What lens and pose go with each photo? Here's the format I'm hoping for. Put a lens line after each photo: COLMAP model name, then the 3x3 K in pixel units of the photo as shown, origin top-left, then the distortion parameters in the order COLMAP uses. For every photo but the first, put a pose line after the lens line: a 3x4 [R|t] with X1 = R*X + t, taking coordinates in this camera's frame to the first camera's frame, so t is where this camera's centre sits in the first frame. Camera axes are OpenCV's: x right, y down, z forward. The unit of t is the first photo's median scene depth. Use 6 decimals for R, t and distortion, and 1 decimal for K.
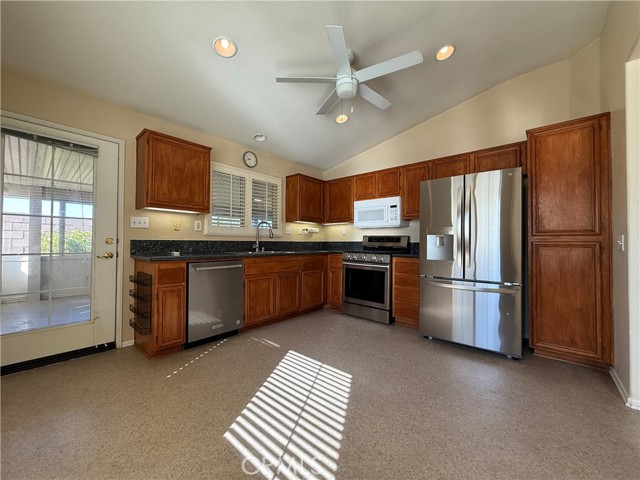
lens RADIAL K [[255.1, 0, 318.1], [0, 255.1, 240.5], [0, 0, 1]] dist [-0.001412, -0.000272]
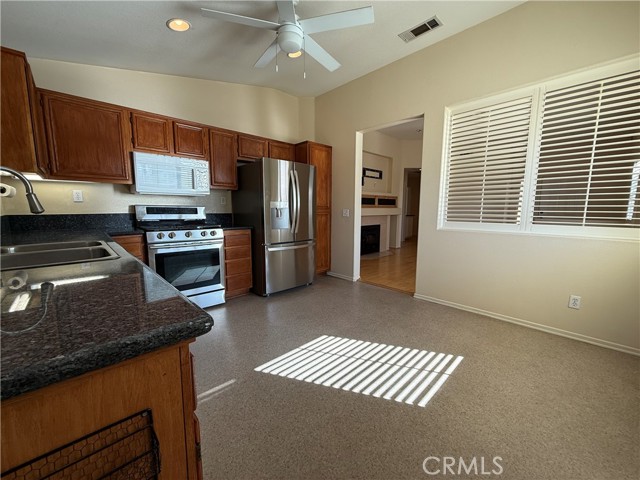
lens RADIAL K [[255.1, 0, 318.1], [0, 255.1, 240.5], [0, 0, 1]] dist [-0.001412, -0.000272]
pose [[0.086258, -0.134761, 0.987116, -0.636589], [-0.011993, 0.990597, 0.136285, -0.032862], [-0.996201, -0.023594, 0.083830, 0.633632]]
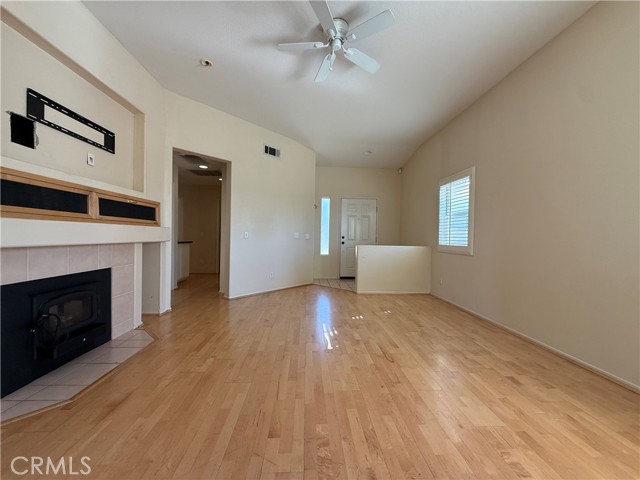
lens RADIAL K [[255.1, 0, 318.1], [0, 255.1, 240.5], [0, 0, 1]] dist [-0.001412, -0.000272]
pose [[-0.691689, -0.034679, 0.721362, 0.548525], [-0.032899, 0.999323, 0.016495, 0.000086], [-0.721445, -0.012323, -0.692362, 0.373049]]
